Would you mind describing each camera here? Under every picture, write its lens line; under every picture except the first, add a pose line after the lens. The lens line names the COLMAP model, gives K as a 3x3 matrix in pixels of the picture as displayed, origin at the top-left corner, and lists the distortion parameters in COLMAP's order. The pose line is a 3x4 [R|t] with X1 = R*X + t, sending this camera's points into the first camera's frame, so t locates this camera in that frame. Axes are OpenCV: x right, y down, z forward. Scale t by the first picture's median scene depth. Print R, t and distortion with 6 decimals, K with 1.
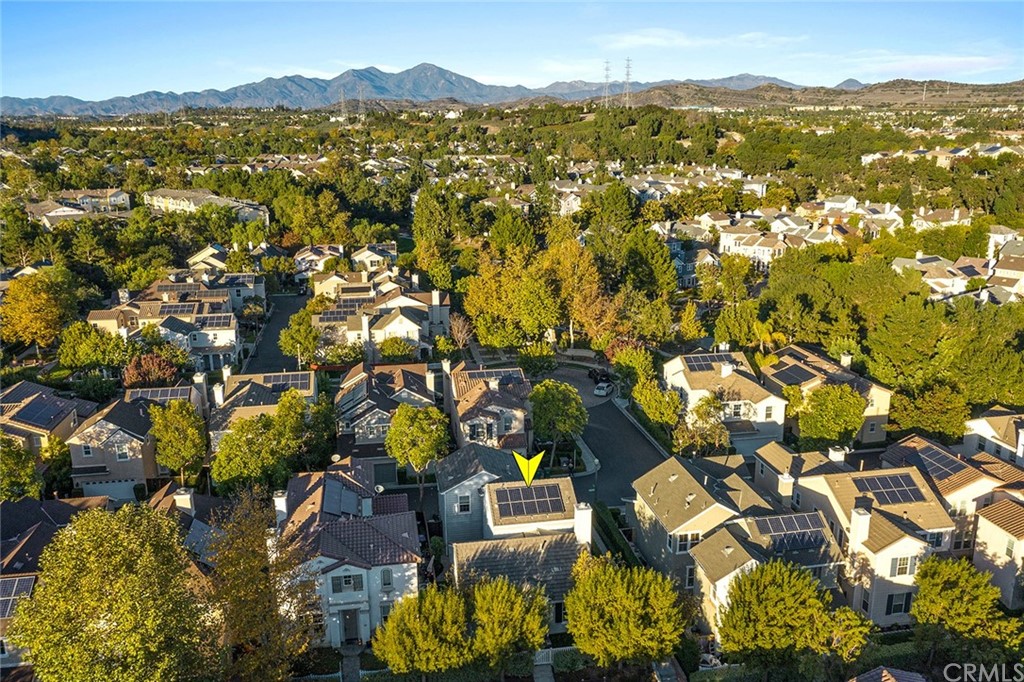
lens RADIAL K [[821.0, 0, 511.7], [0, 821.0, 342.3], [0, 0, 1]] dist [-0.009957, -0.001617]
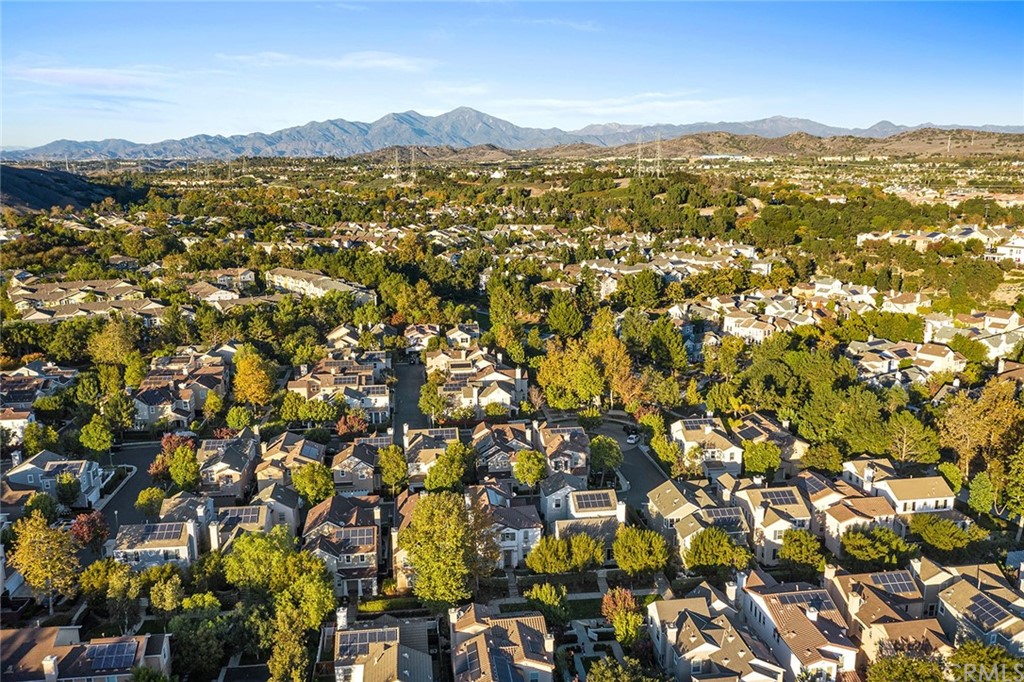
lens RADIAL K [[821.0, 0, 515.0], [0, 821.0, 342.7], [0, 0, 1]] dist [-0.009957, -0.001617]
pose [[0.999306, 0.007955, -0.036384, -0.042182], [-0.009536, 0.999009, -0.043481, -0.042125], [0.036002, 0.043798, 0.998391, -0.424900]]
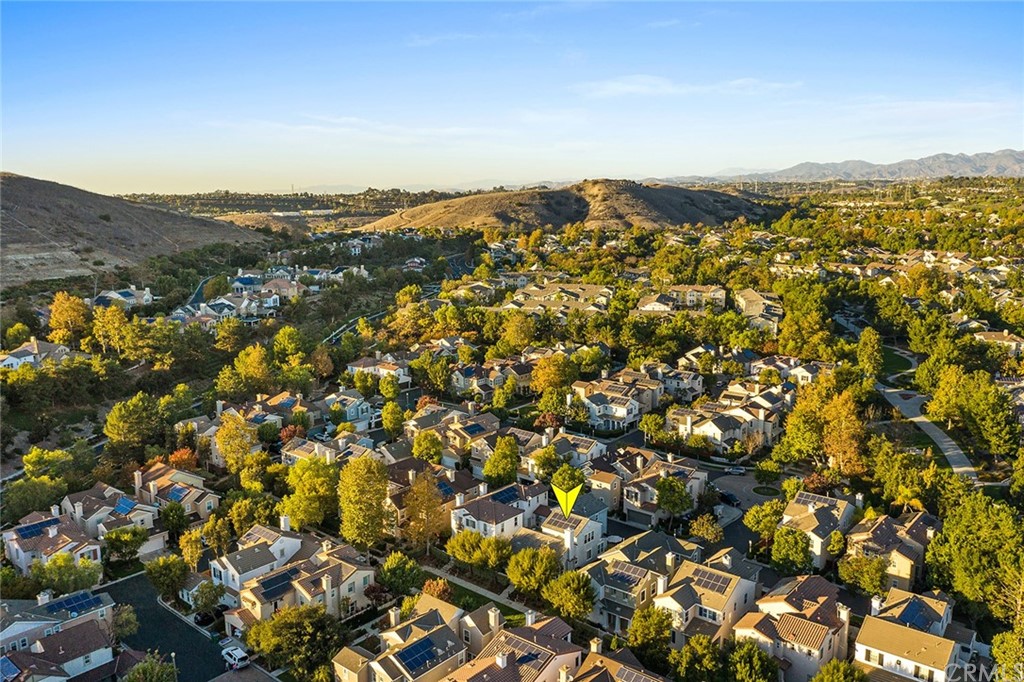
lens RADIAL K [[821.0, 0, 515.3], [0, 821.0, 339.4], [0, 0, 1]] dist [-0.009957, -0.001617]
pose [[0.635420, 0.136403, -0.760023, 0.620674], [-0.189766, 0.981673, 0.017529, -0.114367], [0.748485, 0.133089, 0.649660, -0.202461]]
